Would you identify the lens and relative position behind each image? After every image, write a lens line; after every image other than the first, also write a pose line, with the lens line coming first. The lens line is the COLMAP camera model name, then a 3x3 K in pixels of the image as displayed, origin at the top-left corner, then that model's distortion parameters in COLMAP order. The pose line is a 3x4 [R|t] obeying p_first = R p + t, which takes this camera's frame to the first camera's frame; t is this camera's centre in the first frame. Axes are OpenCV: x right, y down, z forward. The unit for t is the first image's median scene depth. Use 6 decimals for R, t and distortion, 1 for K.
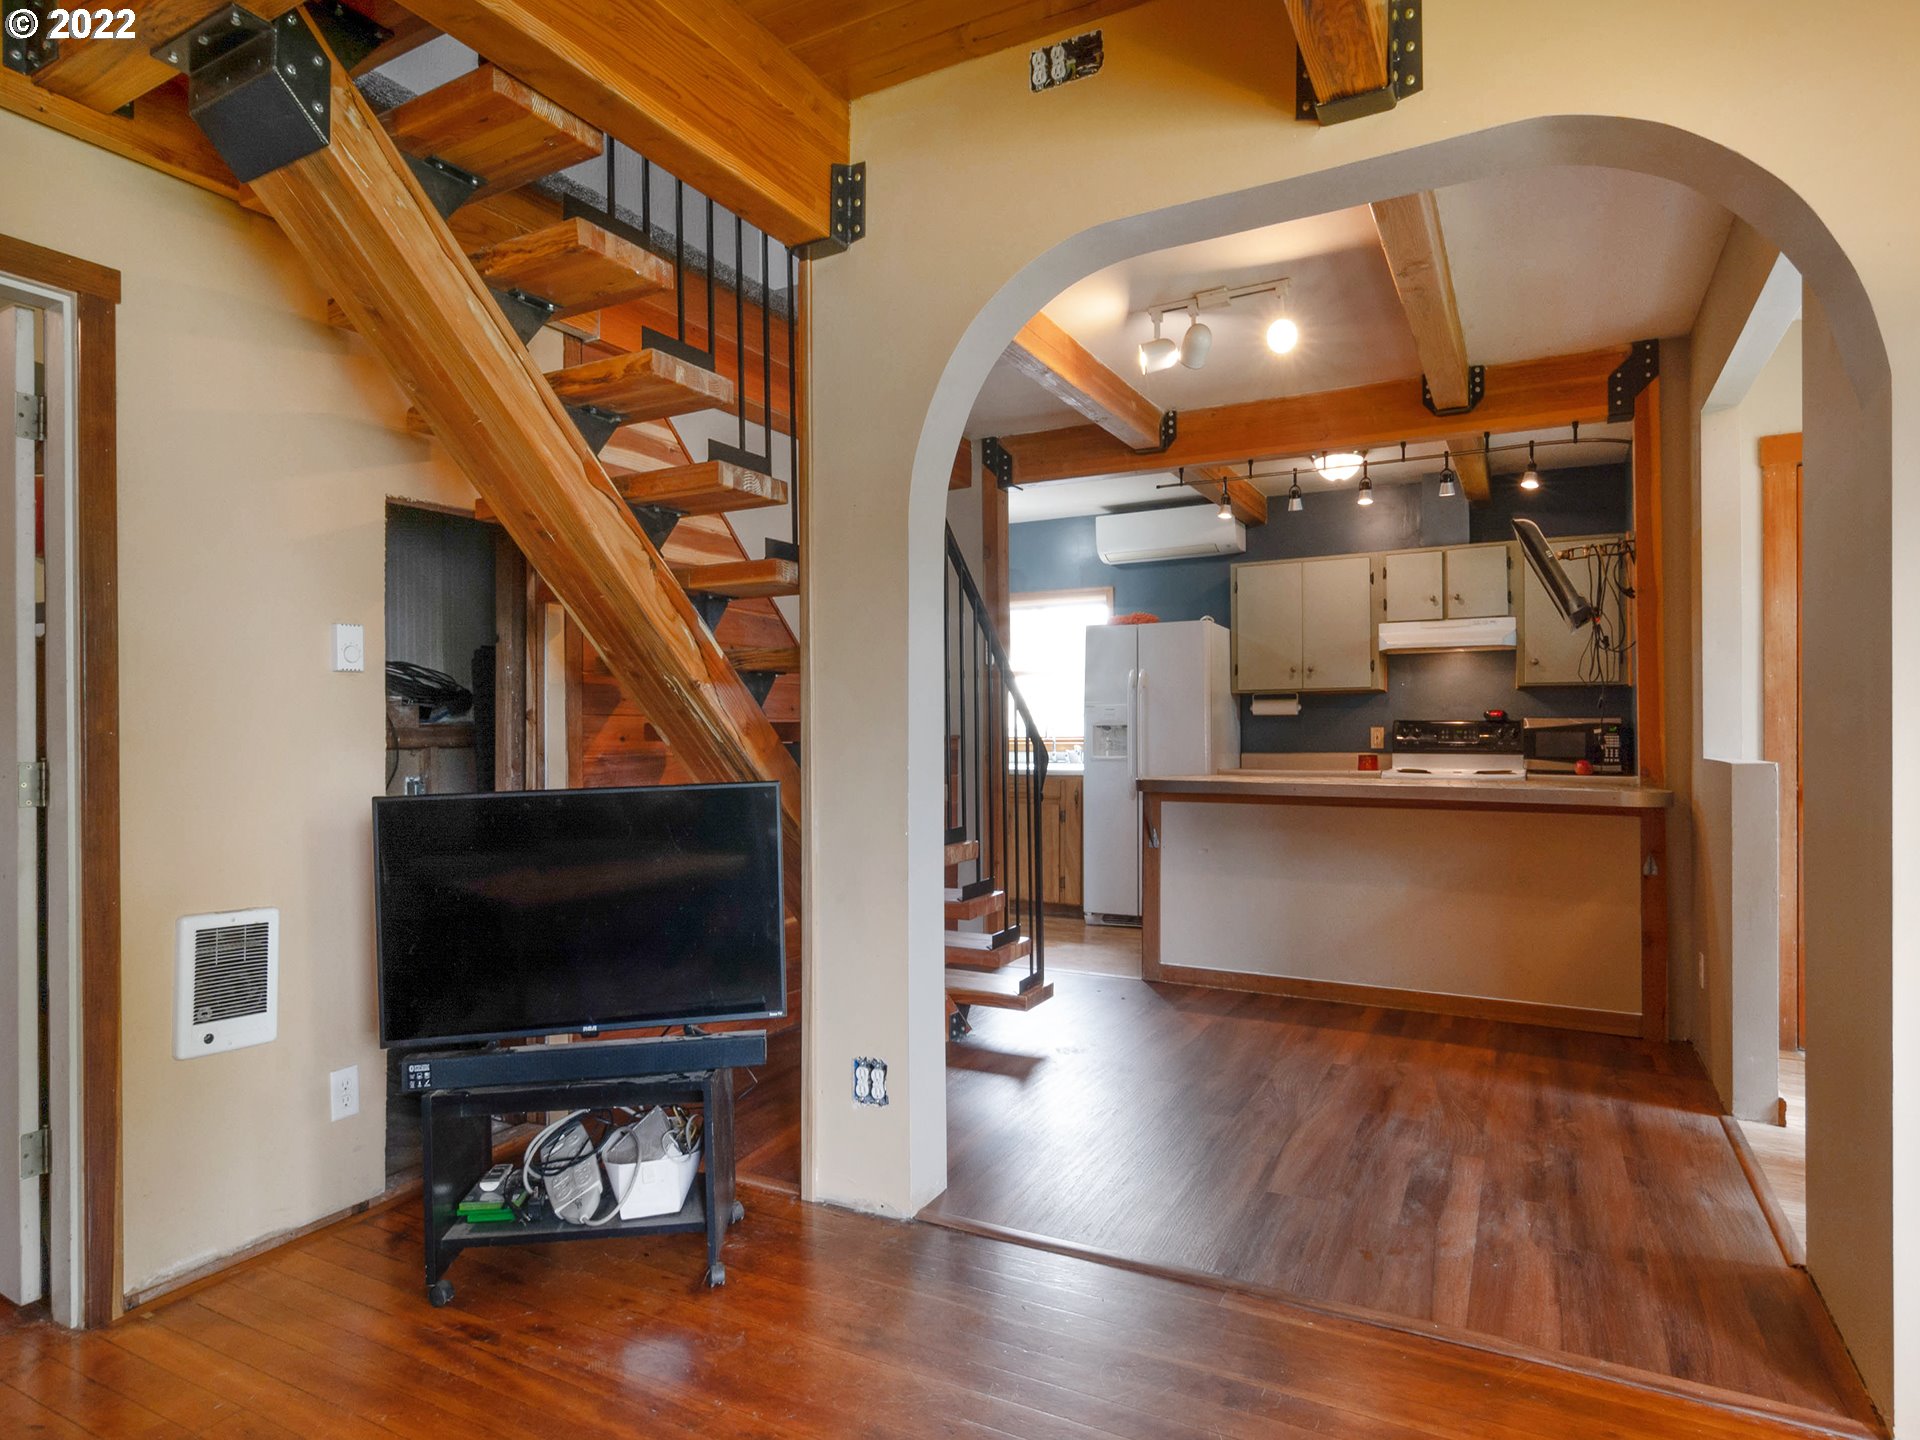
lens RADIAL K [[1131.6, 0, 963.2], [0, 1131.6, 751.3], [0, 0, 1]] dist [0.000350, 0.003452]
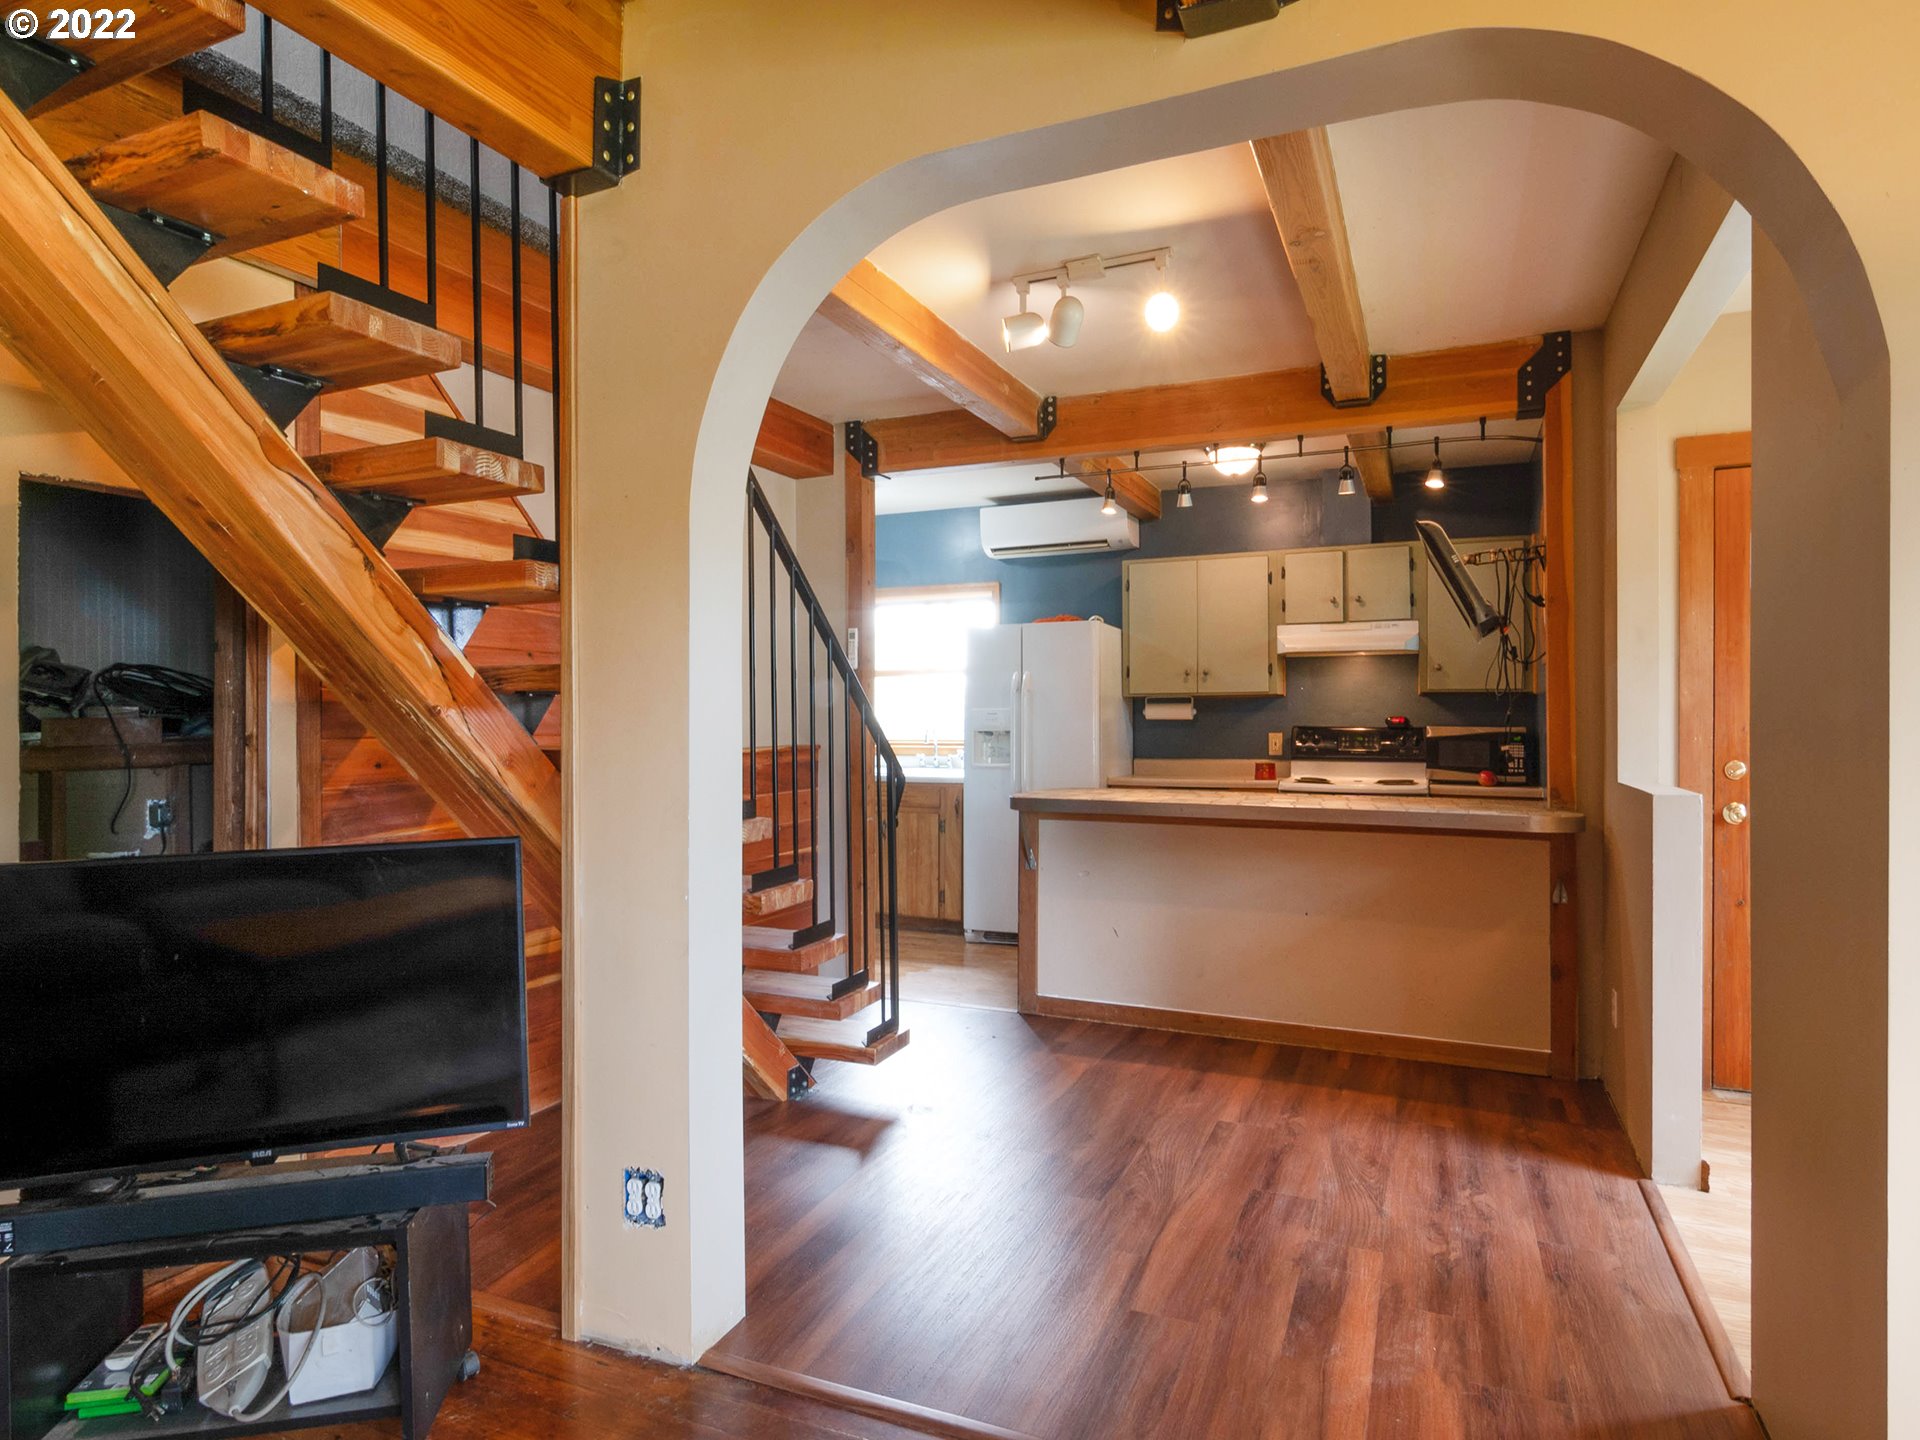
lens RADIAL K [[1111.6, 0, 921.3], [0, 1111.6, 714.4], [0, 0, 1]] dist [0.000510, 0.003801]
pose [[0.999319, 0.011481, 0.035077, 0.065946], [-0.010919, 0.999810, -0.016171, -0.035859], [-0.035256, 0.015777, 0.999254, 0.140722]]
